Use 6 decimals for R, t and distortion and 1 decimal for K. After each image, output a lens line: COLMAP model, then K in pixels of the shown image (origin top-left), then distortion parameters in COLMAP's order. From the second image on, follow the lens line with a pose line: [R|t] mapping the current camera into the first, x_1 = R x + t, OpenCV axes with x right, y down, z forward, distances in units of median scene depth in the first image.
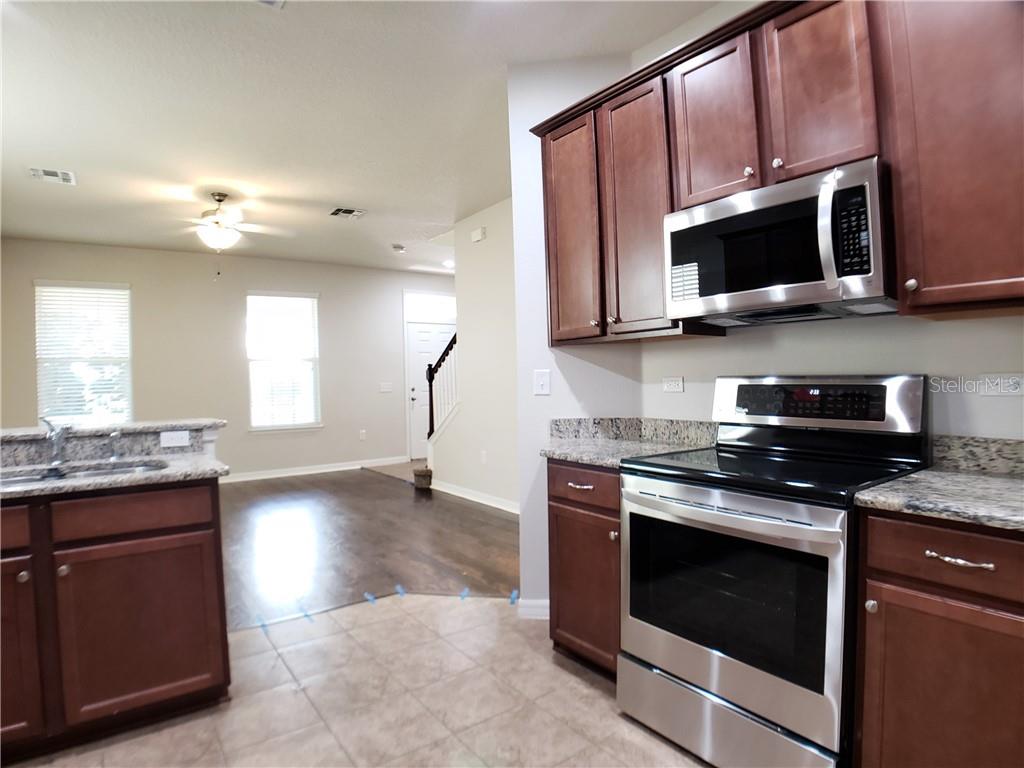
lens RADIAL K [[578.5, 0, 519.4], [0, 578.5, 369.0], [0, 0, 1]] dist [-0.081361, -0.000808]
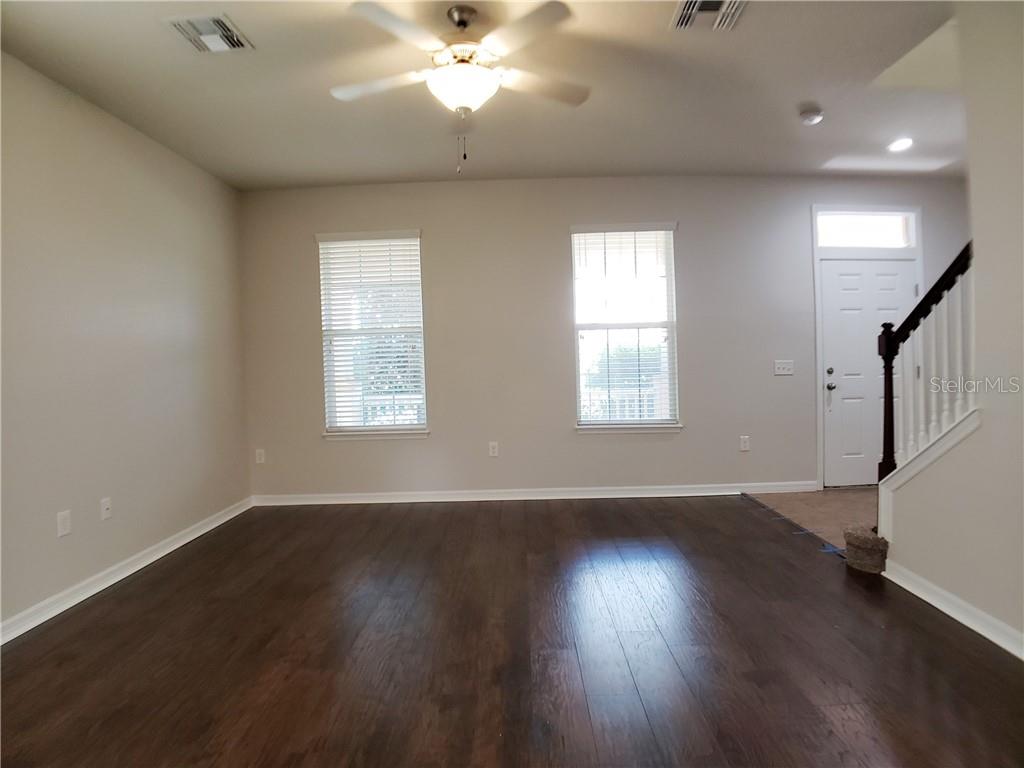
lens RADIAL K [[578.5, 0, 519.4], [0, 578.5, 369.0], [0, 0, 1]] dist [-0.081361, -0.000808]
pose [[0.803117, 0.012872, -0.595682, -0.123252], [0.012322, 0.999194, 0.038205, 0.008278], [0.595693, -0.038023, 0.802312, 0.436575]]
